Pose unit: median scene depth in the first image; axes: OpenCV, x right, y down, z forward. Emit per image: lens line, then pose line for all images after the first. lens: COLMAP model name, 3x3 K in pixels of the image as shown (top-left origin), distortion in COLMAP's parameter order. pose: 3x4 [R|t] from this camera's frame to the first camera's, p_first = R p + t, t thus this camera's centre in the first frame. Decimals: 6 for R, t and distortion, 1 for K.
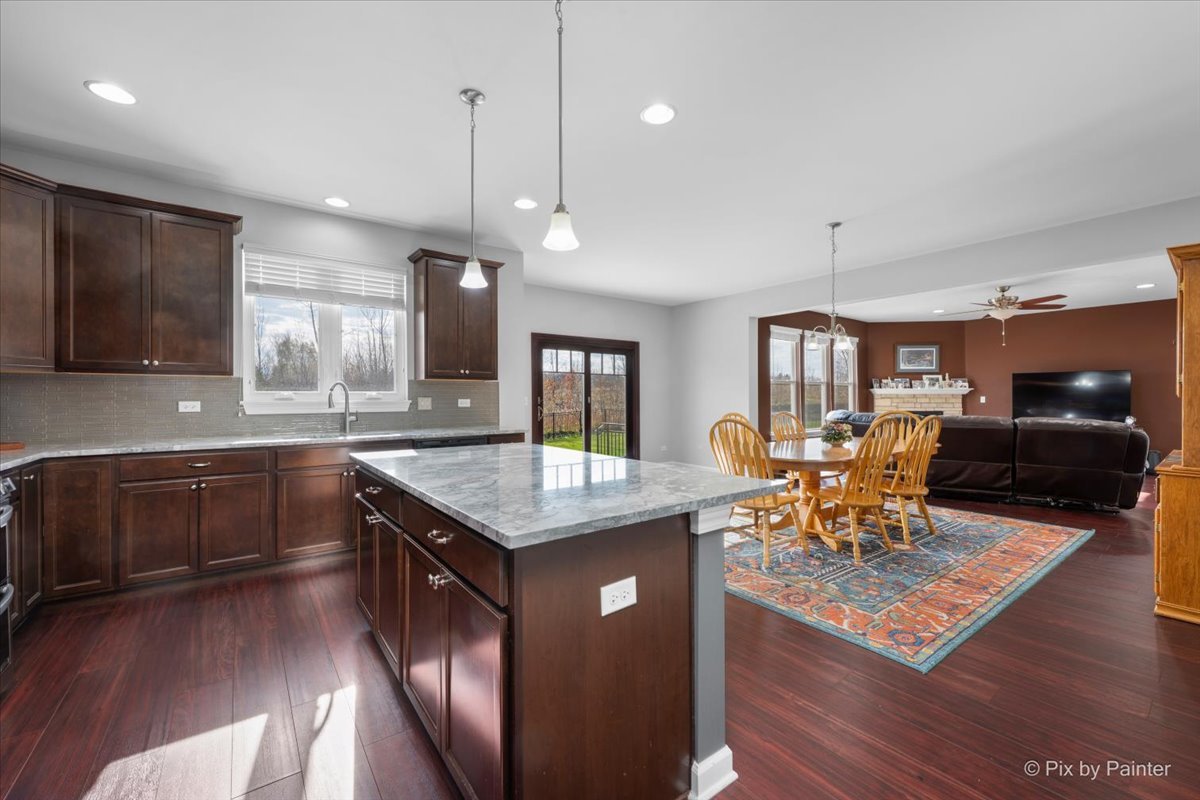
lens RADIAL K [[480.4, 0, 604.3], [0, 480.4, 404.6], [0, 0, 1]] dist [-0.003495, -0.000657]
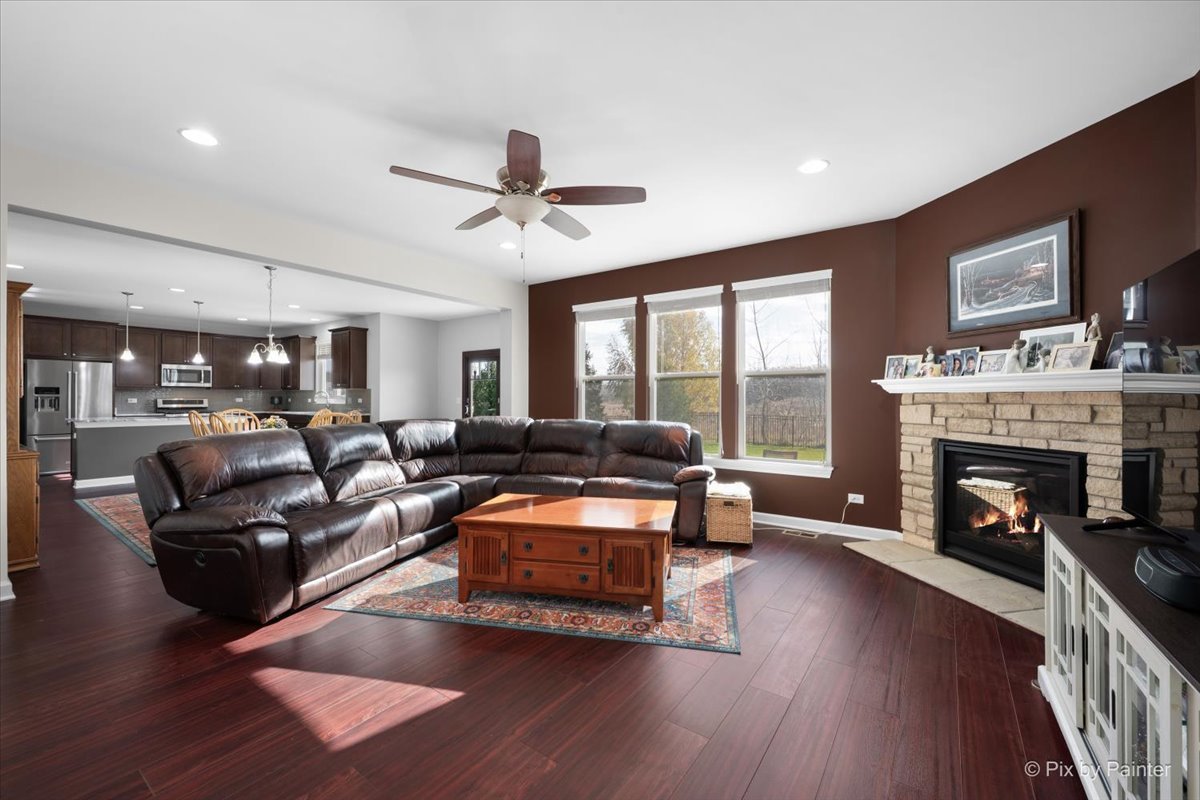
lens RADIAL K [[480.4, 0, 595.4], [0, 480.4, 393.6], [0, 0, 1]] dist [-0.003495, -0.000657]
pose [[0.297536, -0.005617, -0.954694, 1.785632], [-0.017373, 0.999785, -0.011297, -0.025450], [0.954553, 0.019947, 0.297374, 1.309010]]
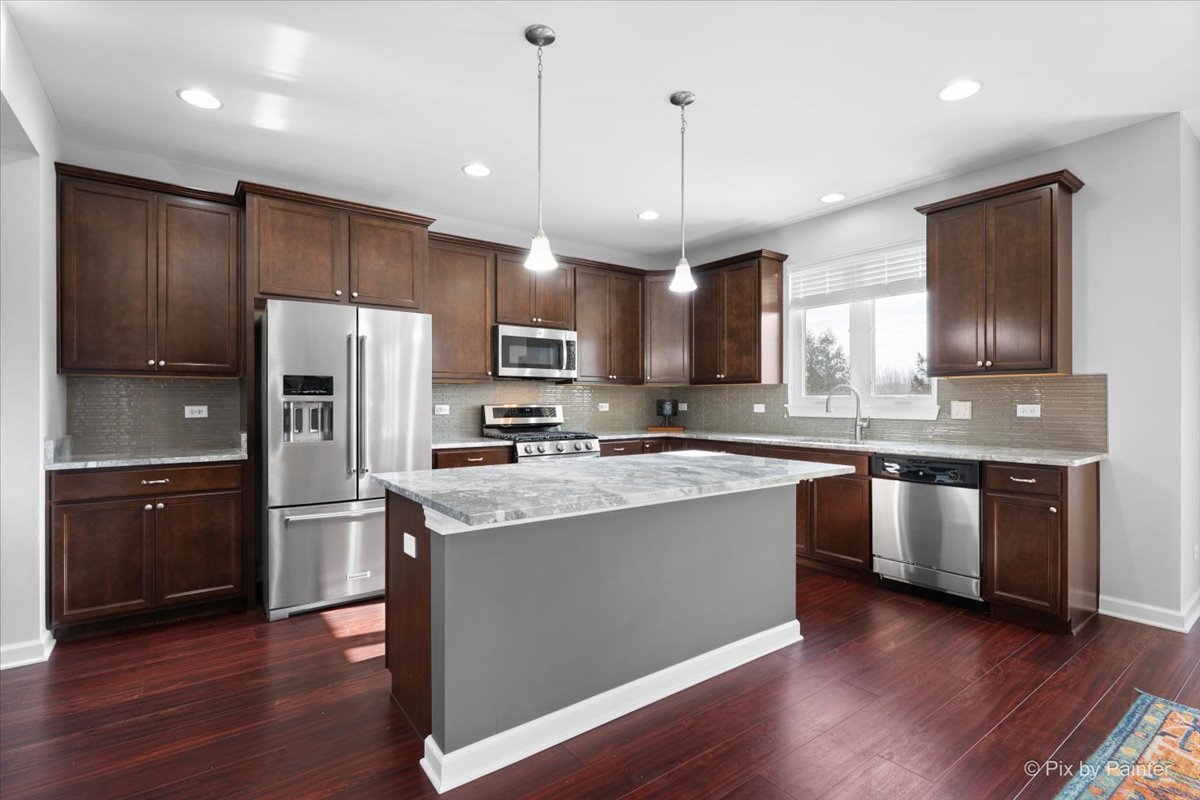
lens RADIAL K [[558.5, 0, 590.0], [0, 558.5, 406.9], [0, 0, 1]] dist [0.006053, -0.000308]
pose [[-0.004607, 0.012106, -0.999916, 0.450714], [-0.014204, 0.999825, 0.012170, -0.008396], [0.999889, 0.014259, -0.004435, 0.414754]]
